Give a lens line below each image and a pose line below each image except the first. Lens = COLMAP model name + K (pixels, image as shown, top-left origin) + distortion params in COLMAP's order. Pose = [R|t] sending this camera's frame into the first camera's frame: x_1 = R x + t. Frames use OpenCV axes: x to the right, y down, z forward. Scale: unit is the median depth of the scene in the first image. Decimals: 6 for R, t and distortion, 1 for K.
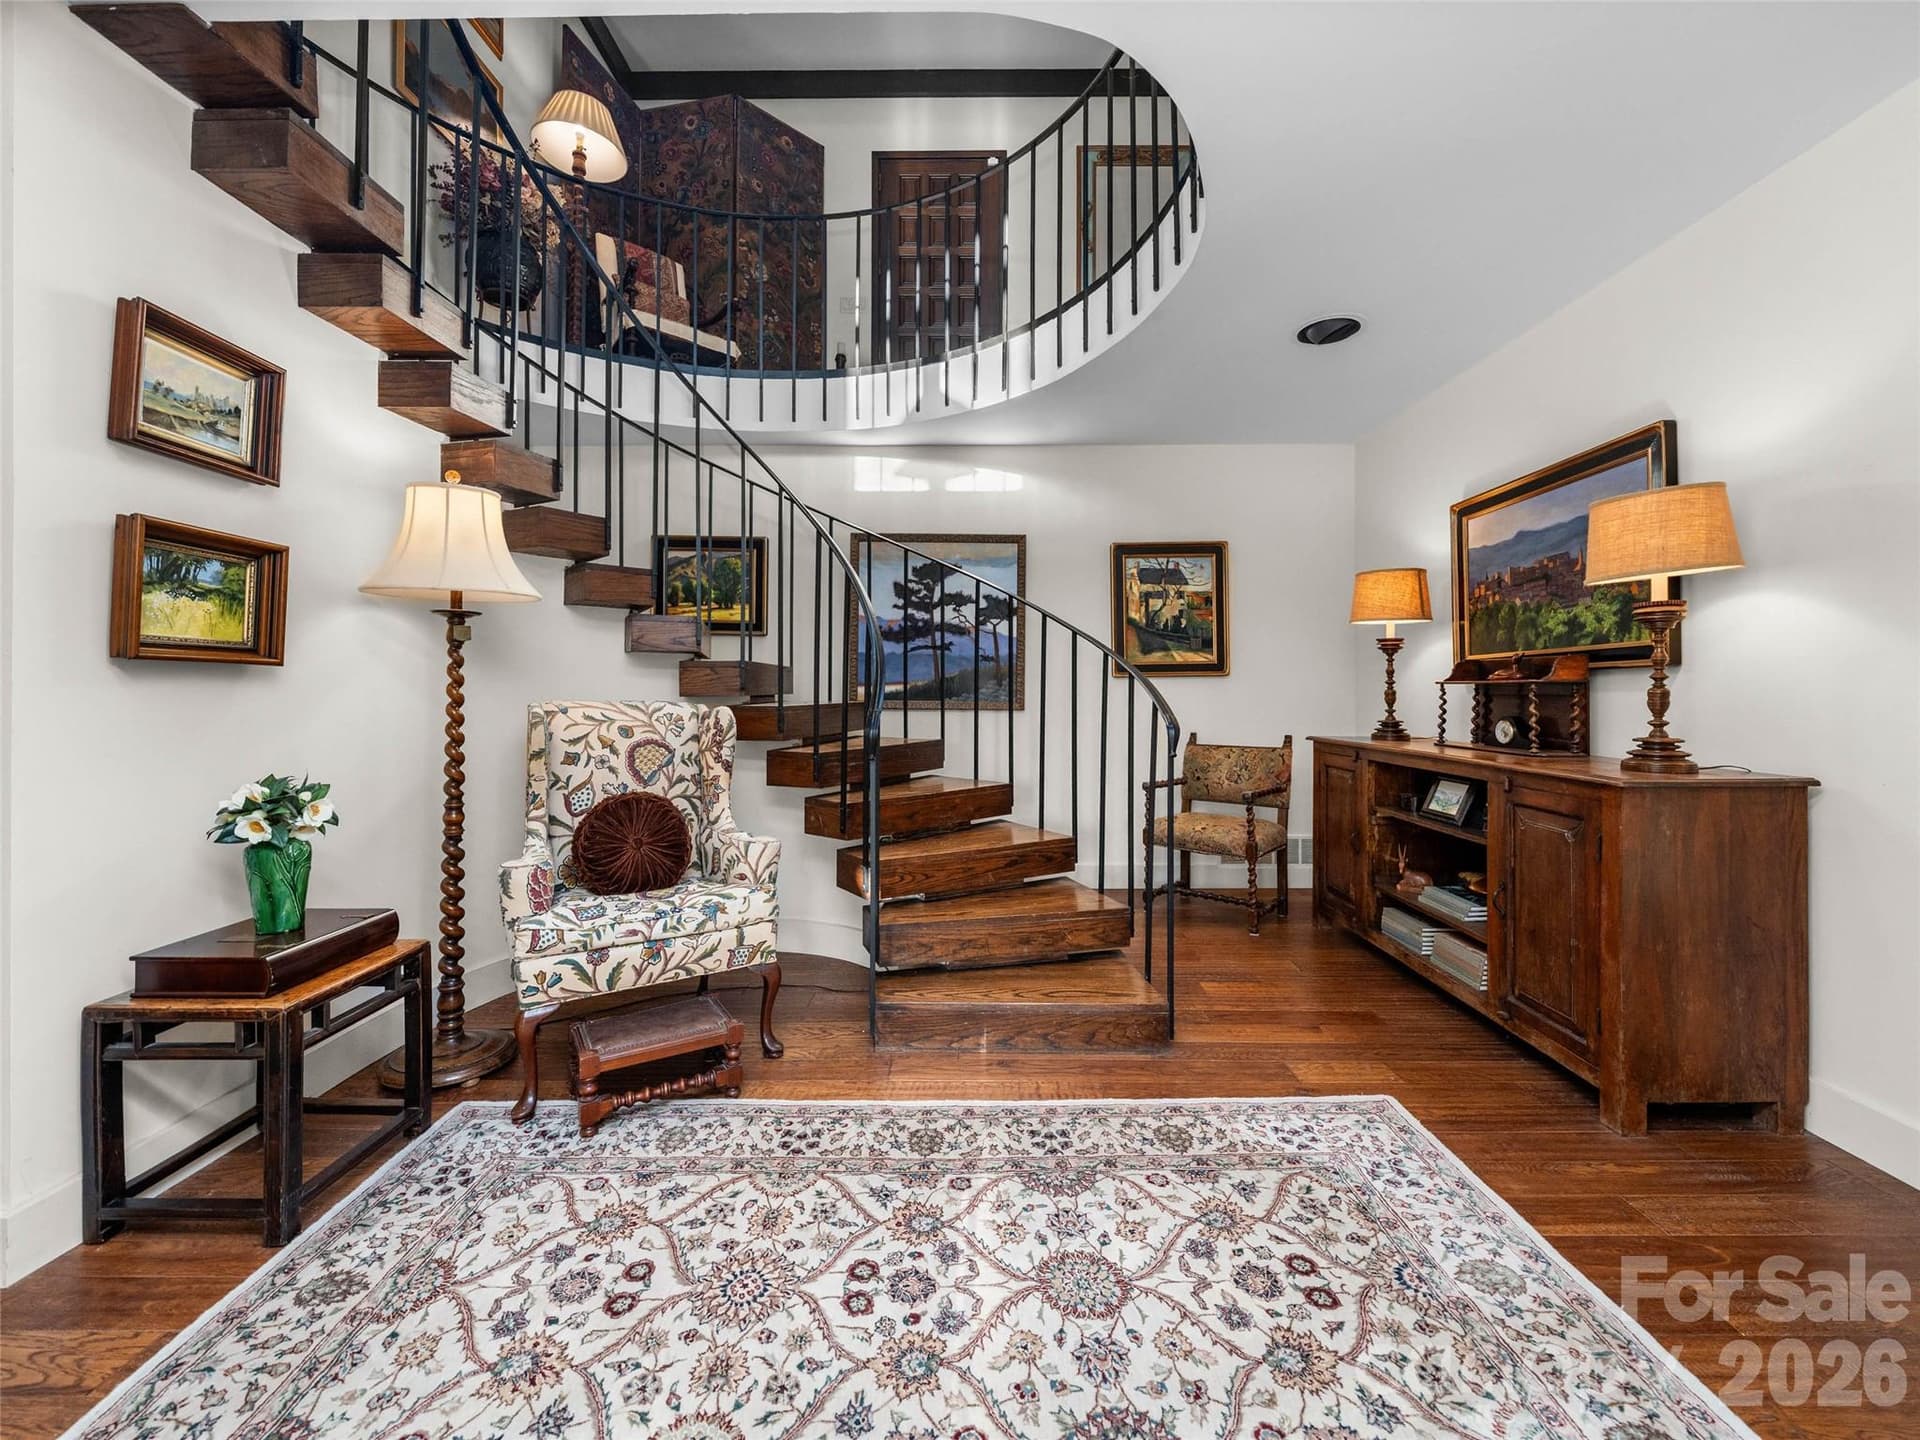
lens RADIAL K [[767.2, 0, 966.1], [0, 767.2, 682.4], [0, 0, 1]] dist [-0.000393, -0.000155]
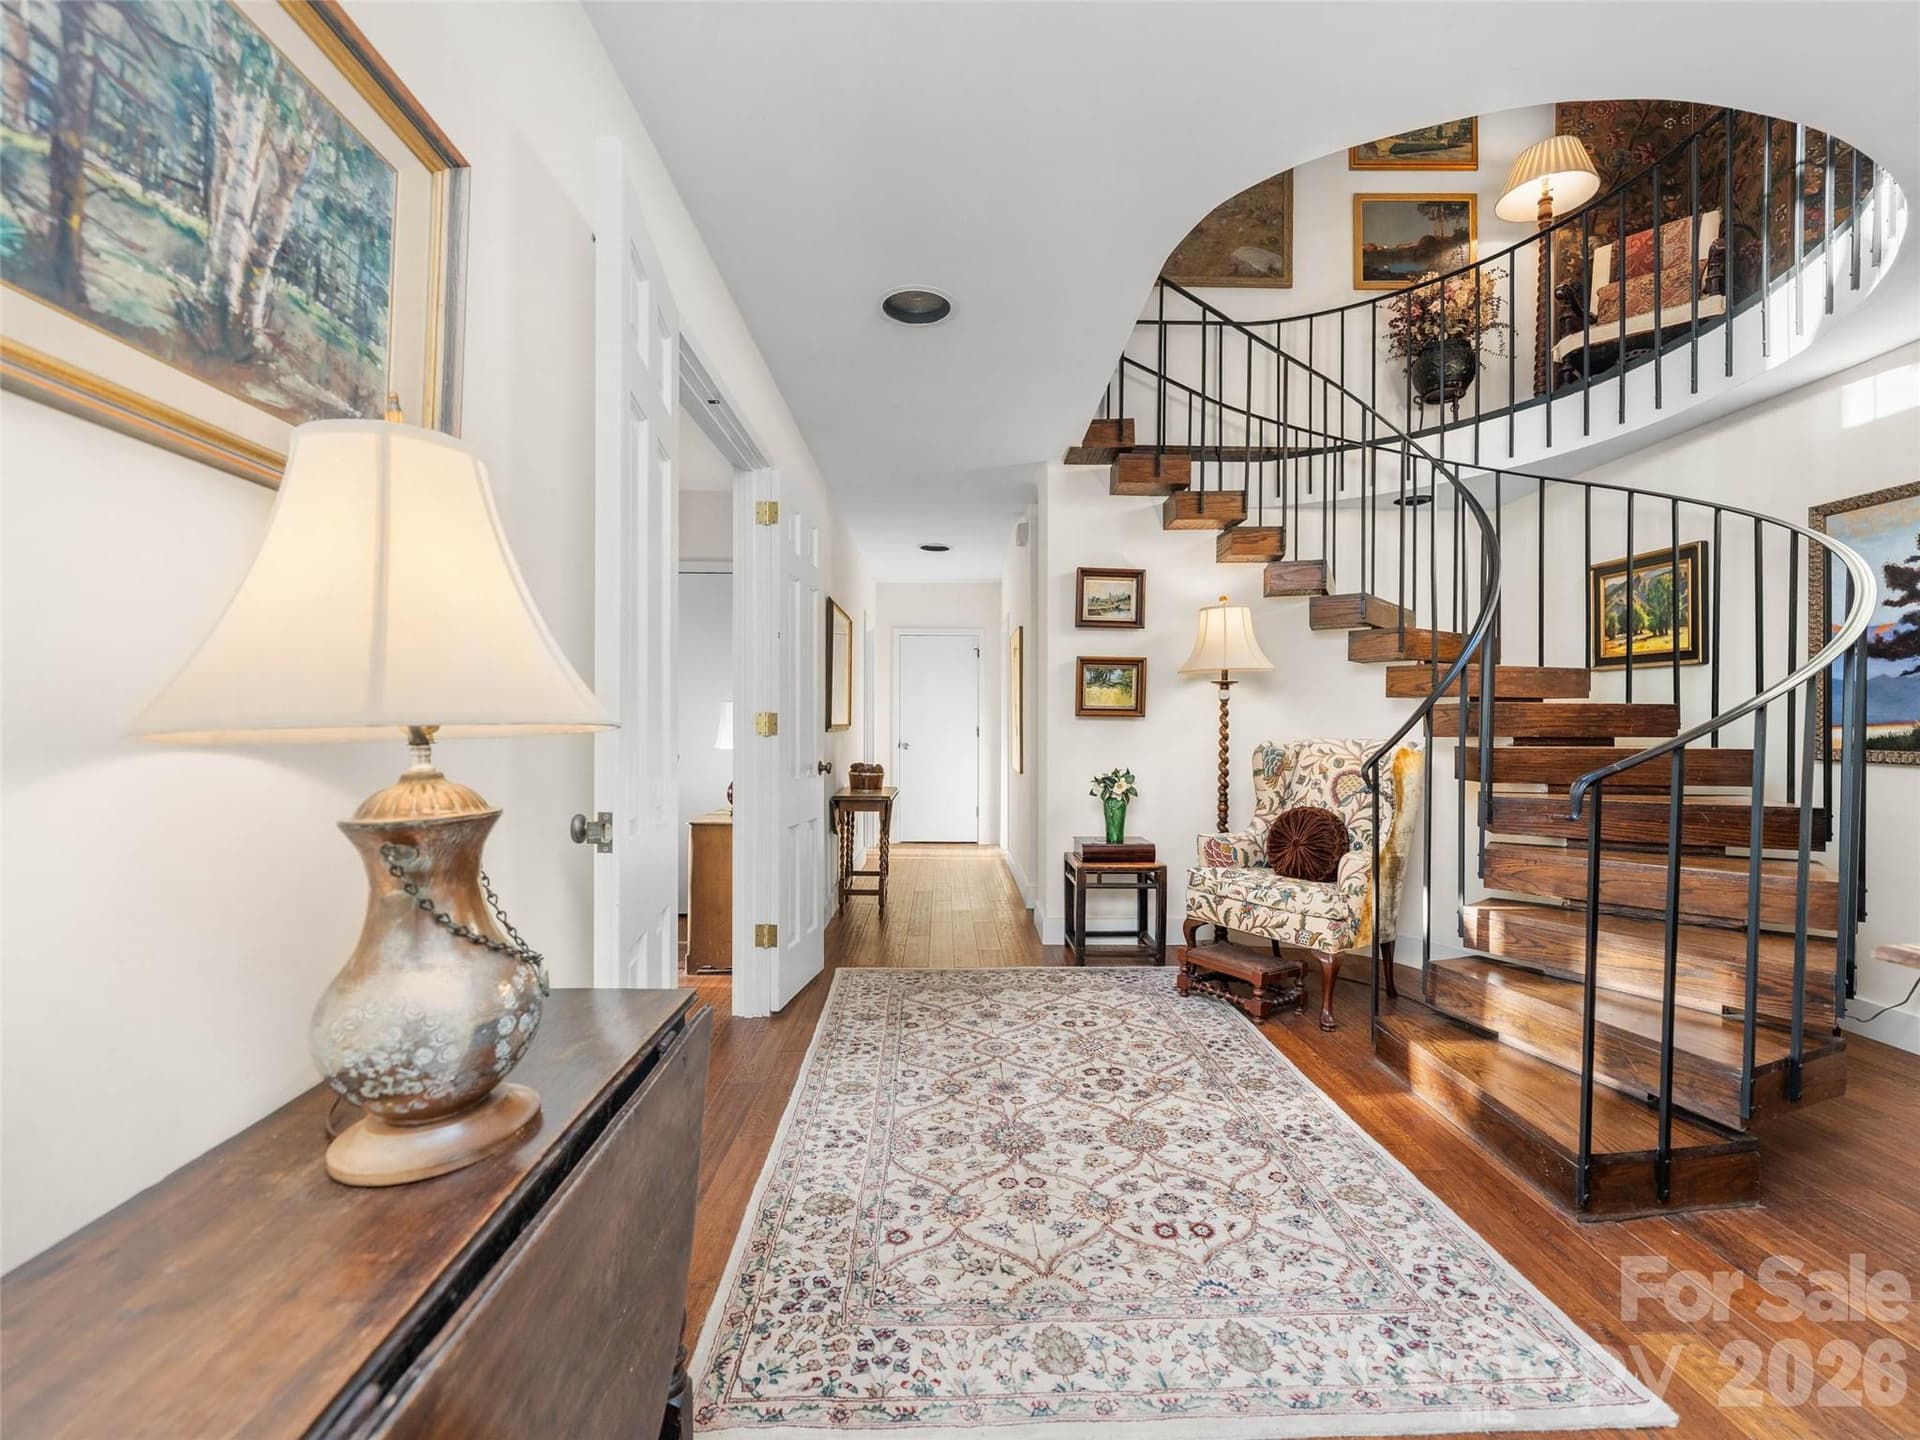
lens RADIAL K [[825.8, 0, 960.0], [0, 825.8, 720.0], [0, 0, 1]] dist [0.000283, 0.000113]
pose [[0.025706, -0.008717, -0.999632, 1.298556], [0.002731, 0.999959, -0.008649, 0.004157], [0.999666, -0.002507, 0.025728, 0.471691]]
